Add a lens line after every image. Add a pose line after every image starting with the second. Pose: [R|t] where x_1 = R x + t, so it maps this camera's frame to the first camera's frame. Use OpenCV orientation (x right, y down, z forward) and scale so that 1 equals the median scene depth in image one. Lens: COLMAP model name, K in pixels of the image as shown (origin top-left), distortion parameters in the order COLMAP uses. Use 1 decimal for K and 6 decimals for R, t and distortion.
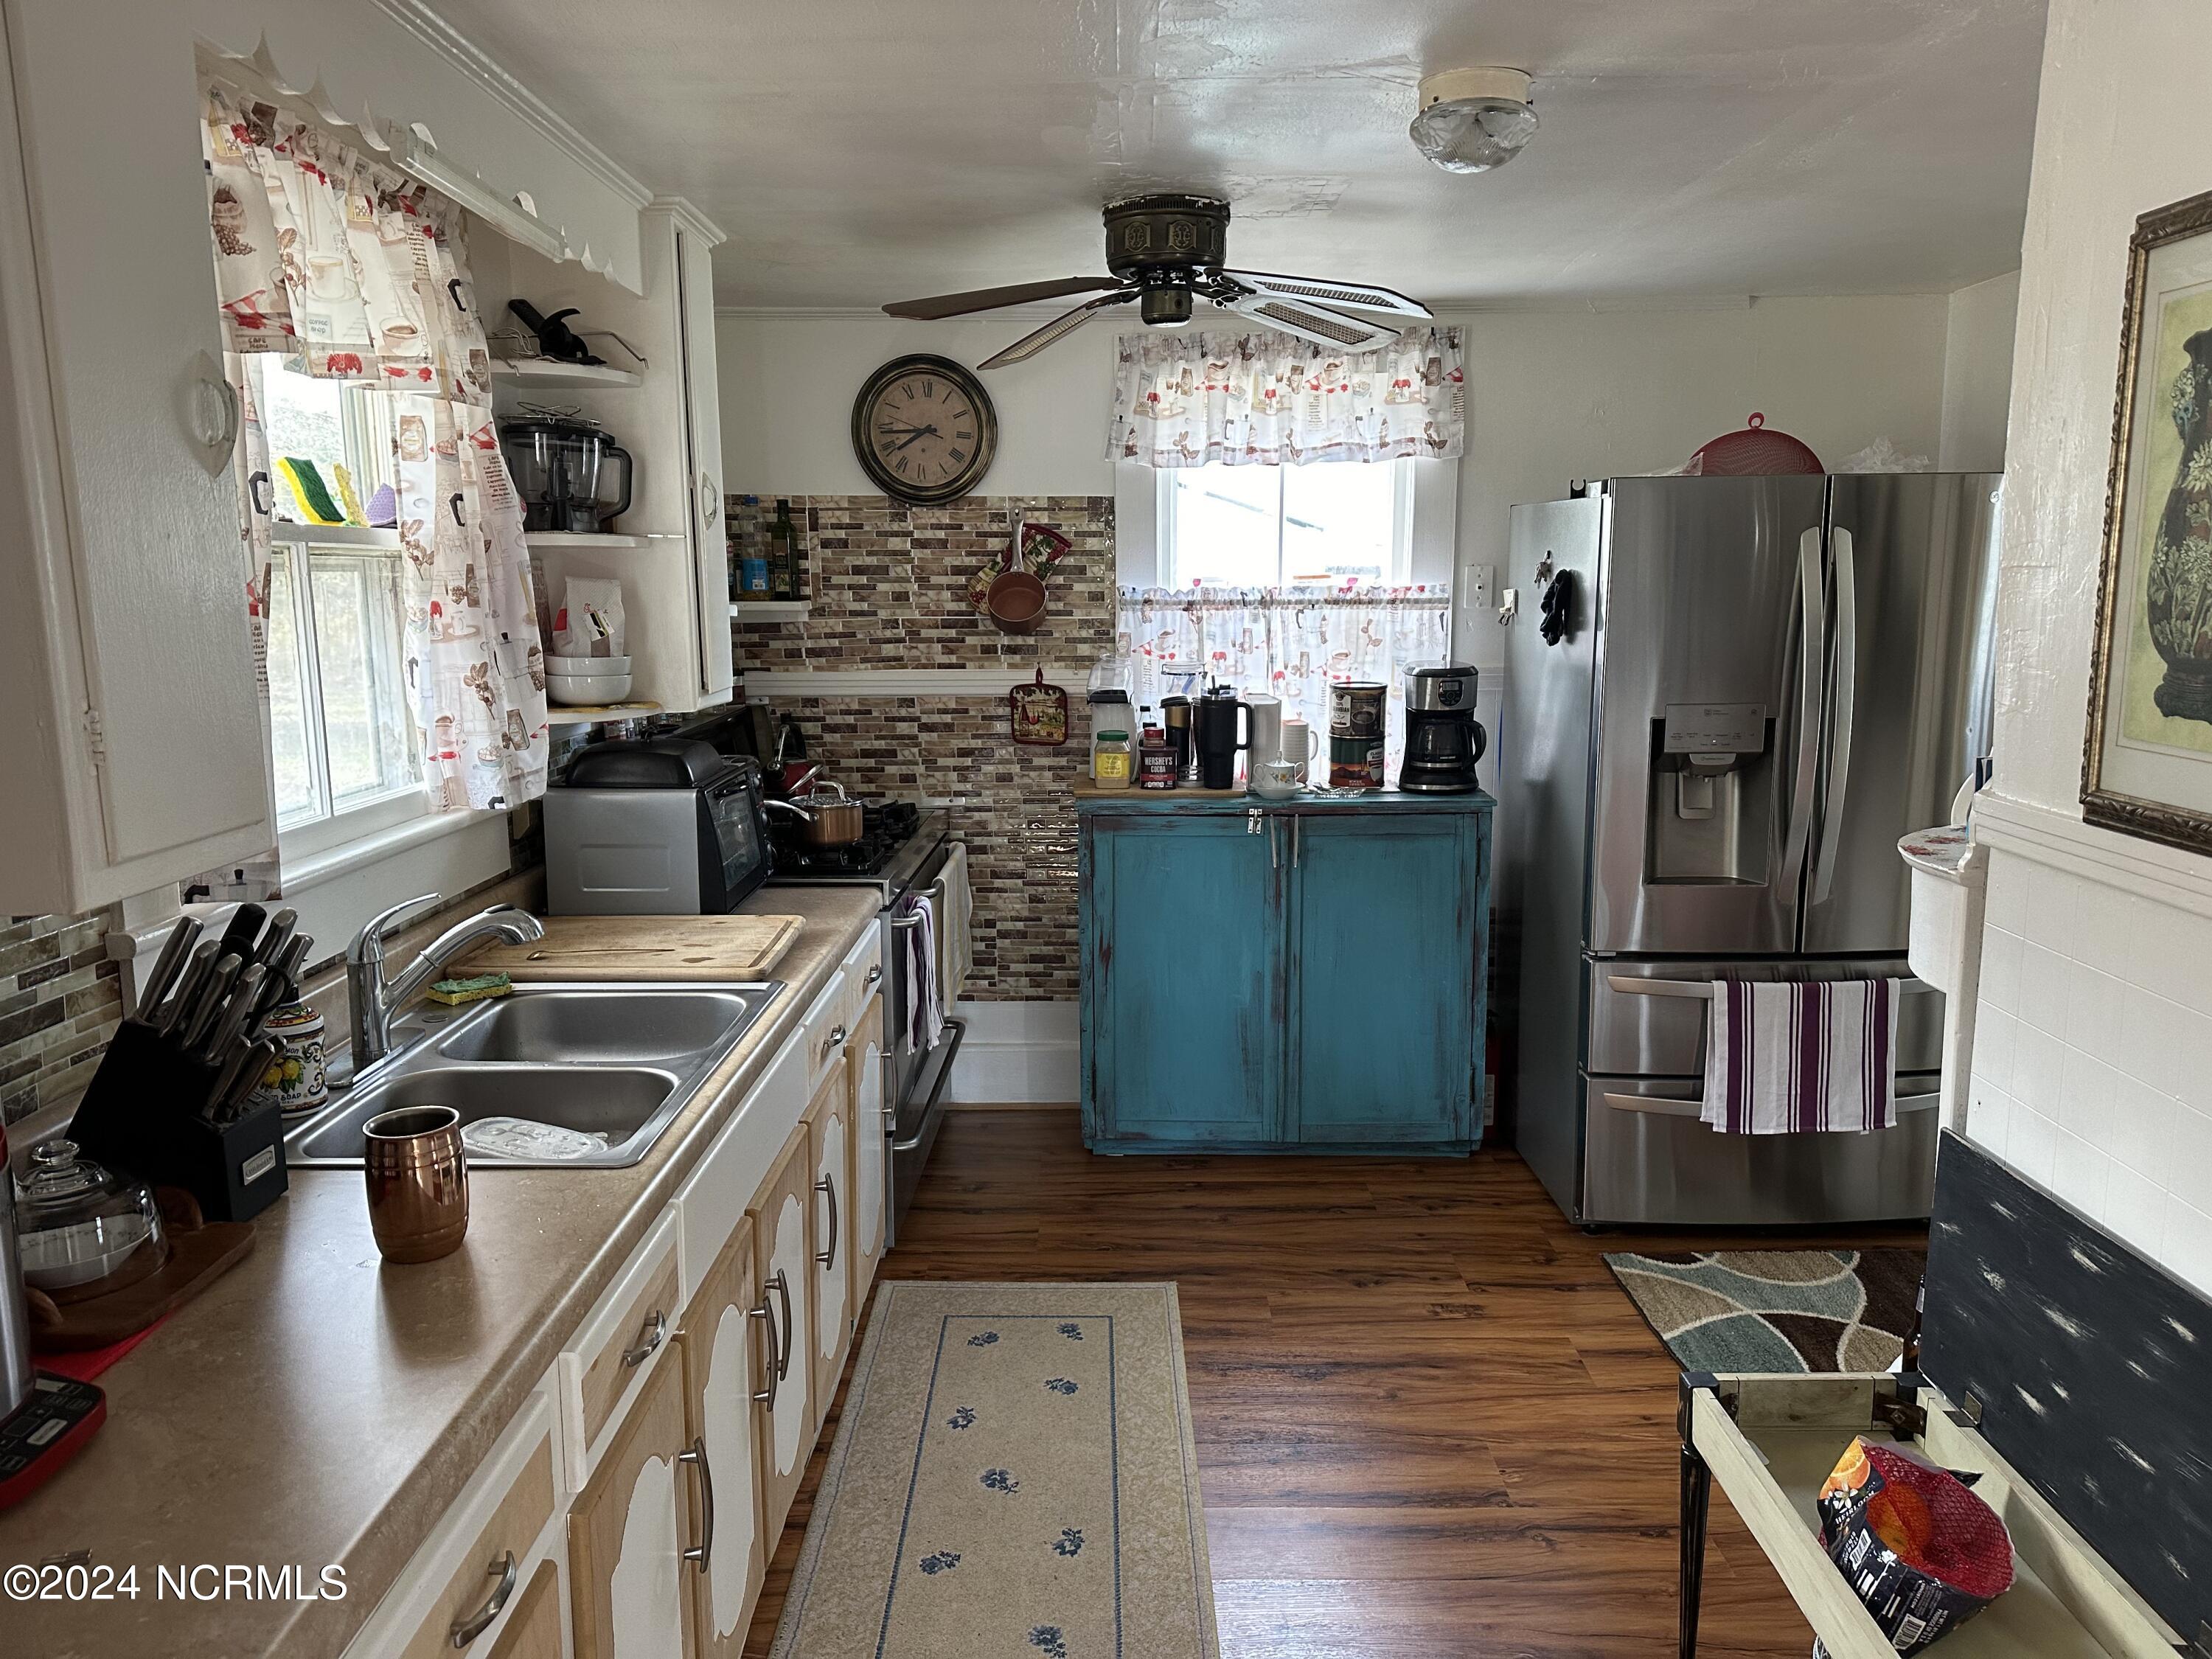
lens RADIAL K [[1580.9, 0, 1102.6], [0, 1580.9, 827.8], [0, 0, 1]] dist [0.067717, -0.033431]
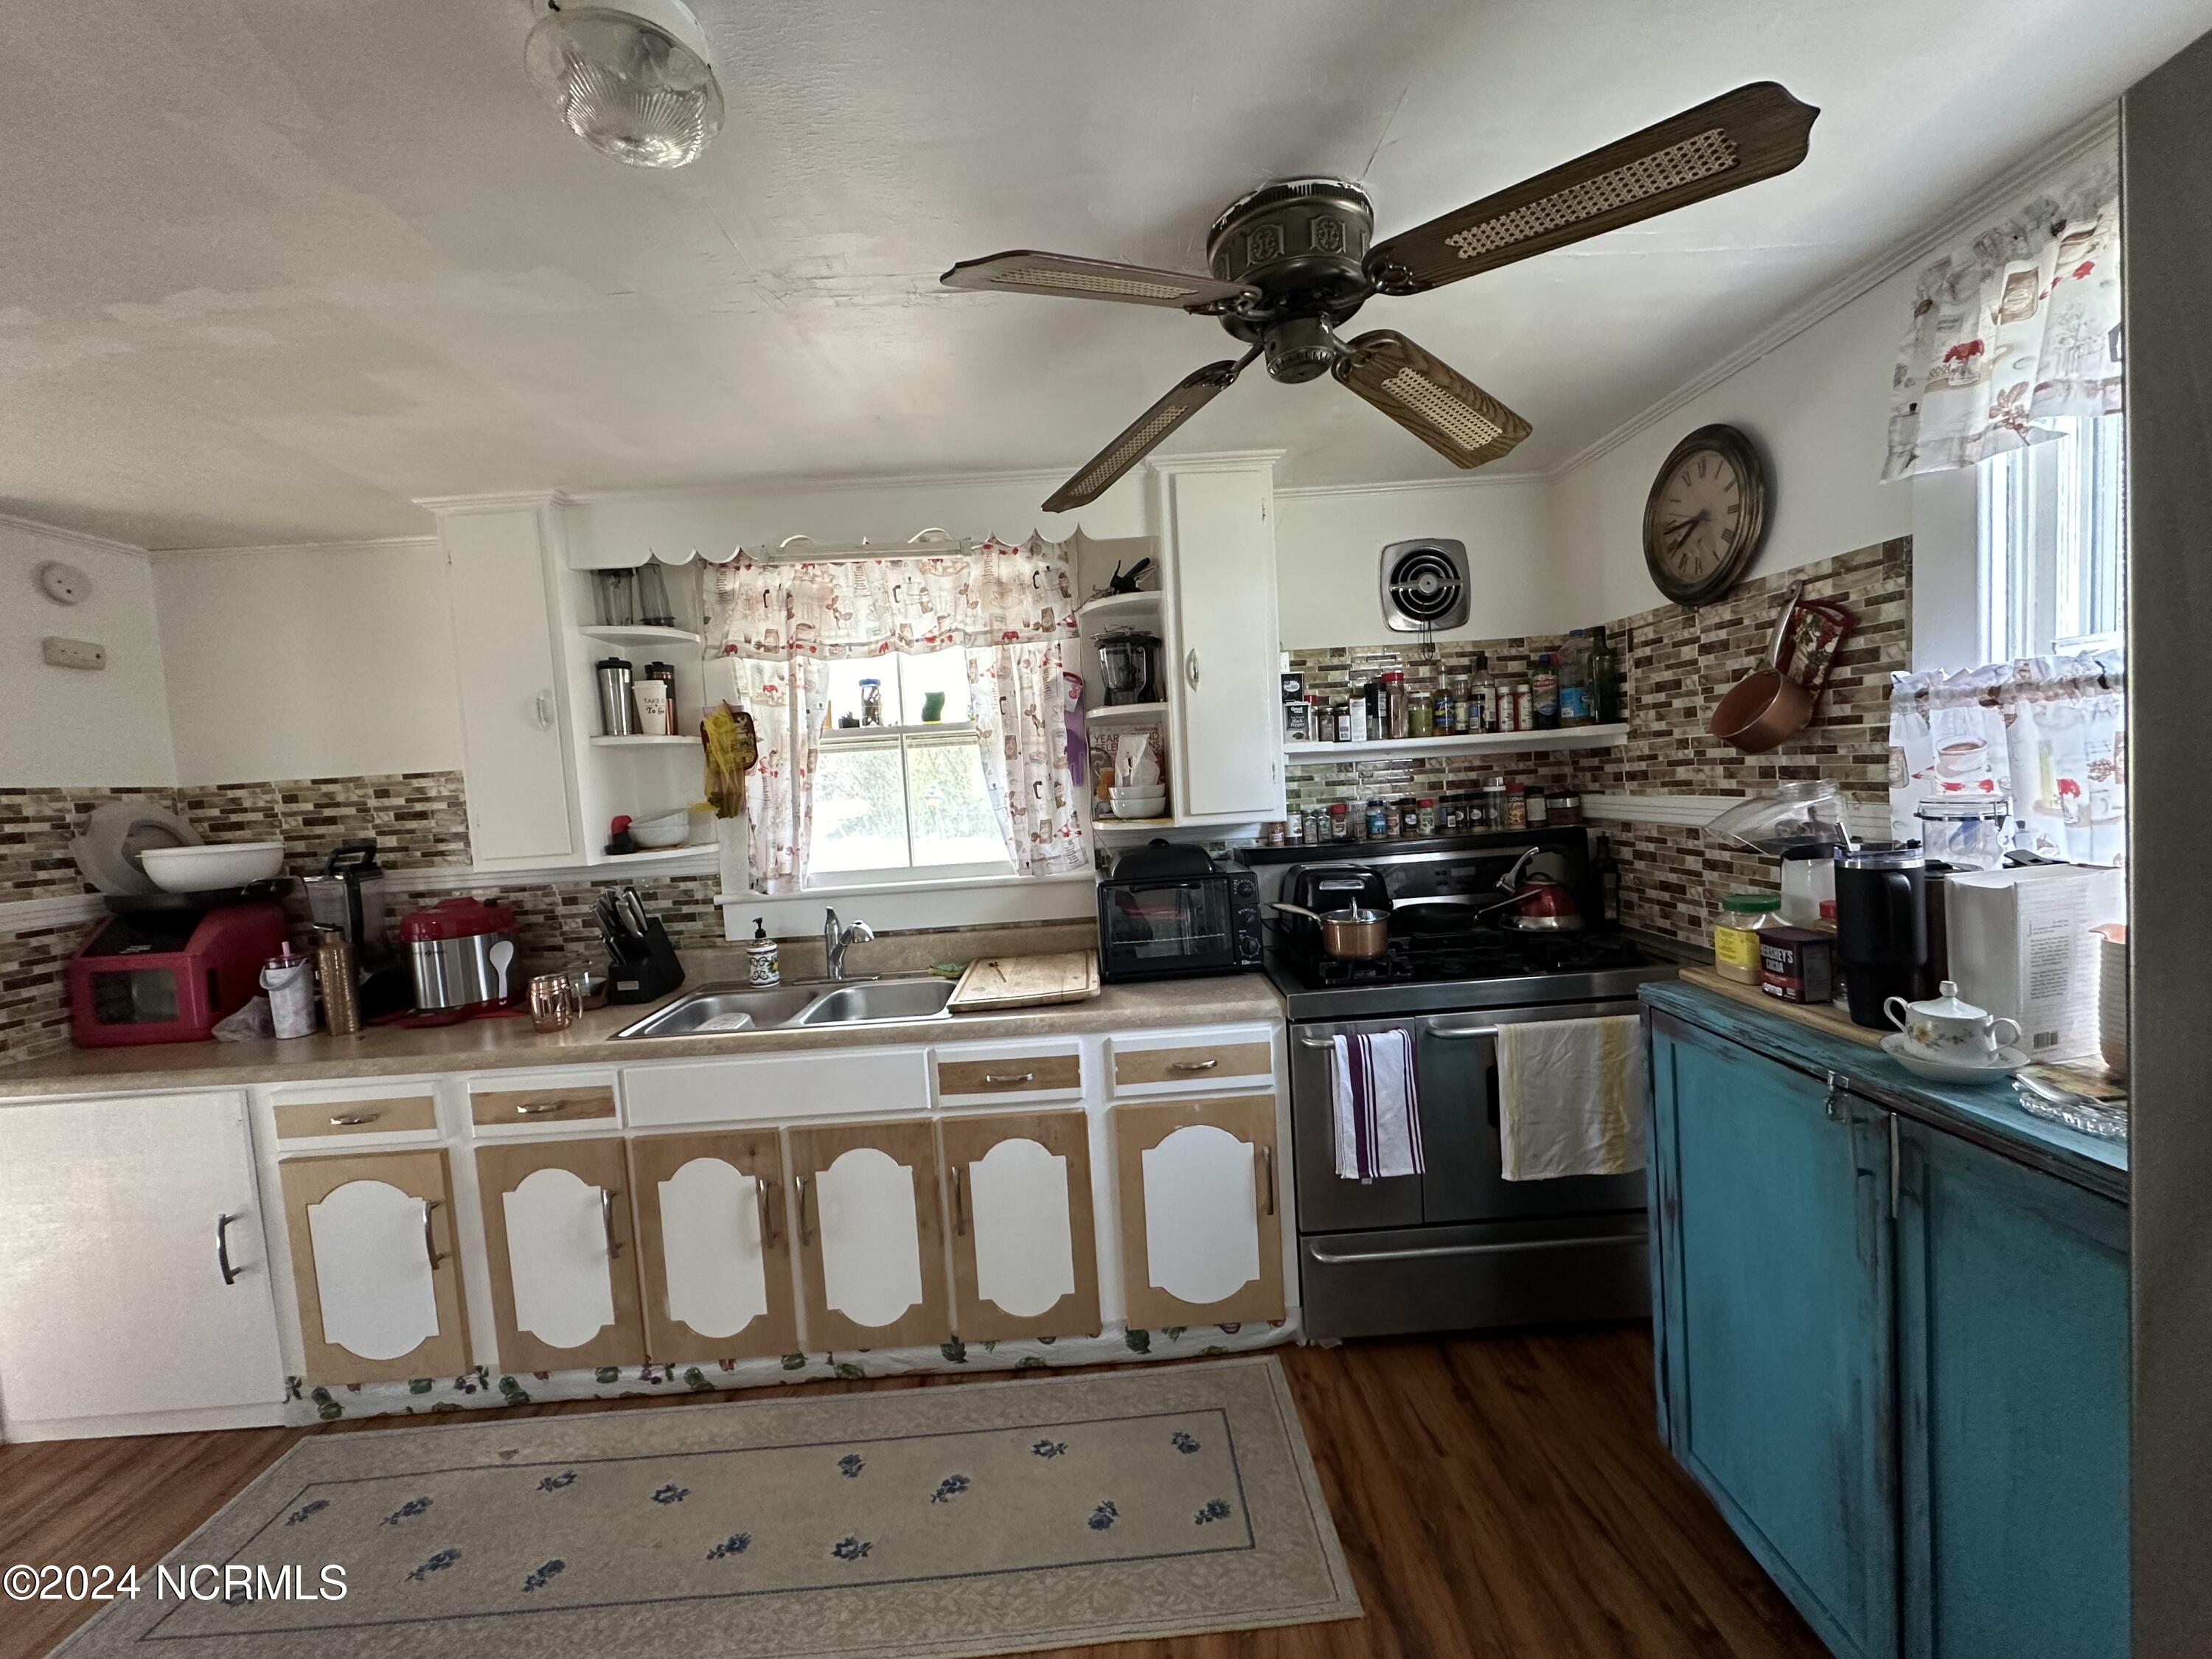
lens RADIAL K [[894.5, 0, 1099.9], [0, 894.5, 822.2], [0, 0, 1]] dist [0.011889, -0.000531]
pose [[0.010511, 0.055555, -0.998400, 0.368163], [-0.098258, 0.993681, 0.054258, -0.080907], [0.995105, 0.097531, 0.015903, 0.676359]]
